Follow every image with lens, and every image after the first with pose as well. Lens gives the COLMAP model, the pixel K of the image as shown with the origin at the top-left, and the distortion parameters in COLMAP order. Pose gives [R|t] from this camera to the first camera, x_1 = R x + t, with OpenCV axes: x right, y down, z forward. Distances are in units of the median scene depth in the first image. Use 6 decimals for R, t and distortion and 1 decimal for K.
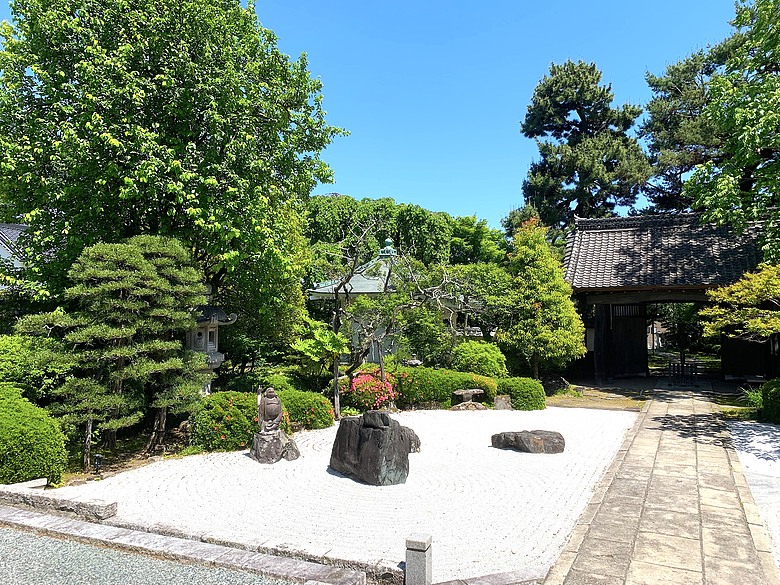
lens RADIAL K [[593.0, 0, 394.5], [0, 593.0, 277.3], [0, 0, 1]] dist [0.037464, -0.031871]
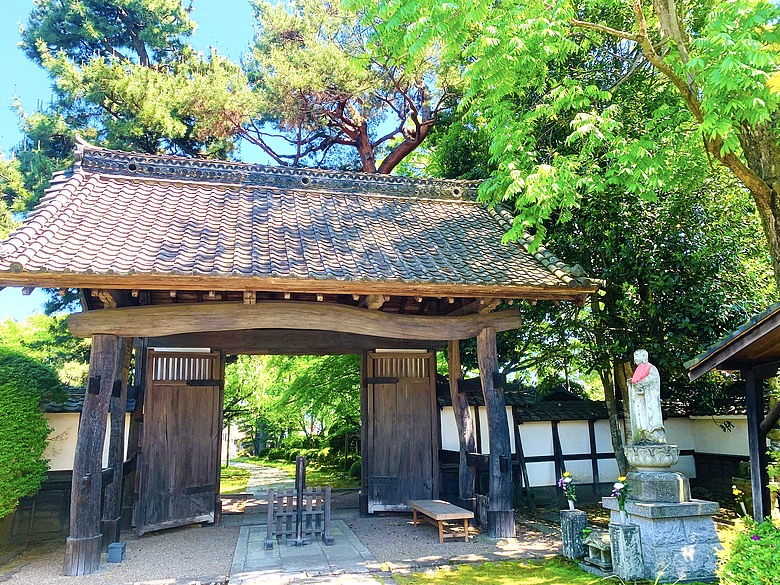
lens RADIAL K [[593.0, 0, 393.2], [0, 593.0, 293.6], [0, 0, 1]] dist [0.037464, -0.031871]
pose [[0.781471, 0.126315, 0.611021, 0.315169], [-0.023864, 0.984628, -0.173028, 0.097115], [-0.623485, 0.120635, 0.772473, 0.745047]]
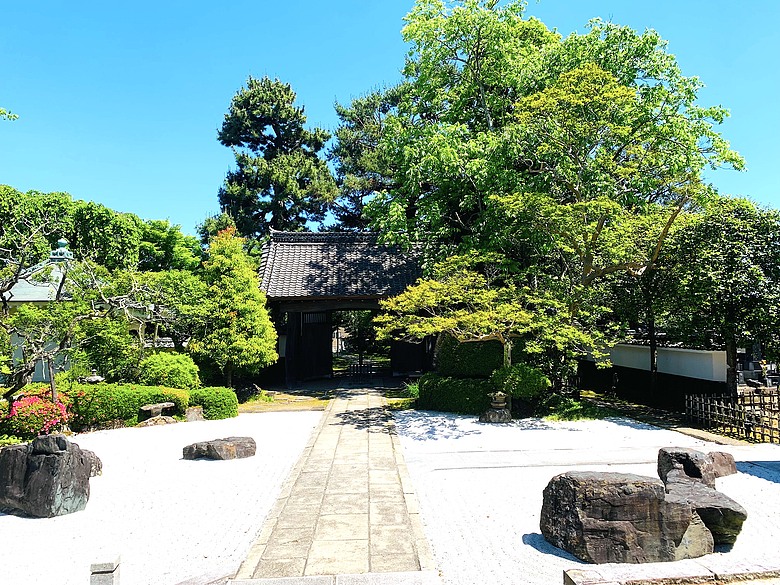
lens RADIAL K [[593.0, 0, 396.0], [0, 593.0, 287.1], [0, 0, 1]] dist [0.037464, -0.031871]
pose [[0.875010, 0.014974, 0.483872, -0.006780], [-0.016715, 0.999860, -0.000715, -0.003294], [-0.483815, -0.007463, 0.875138, -0.020362]]
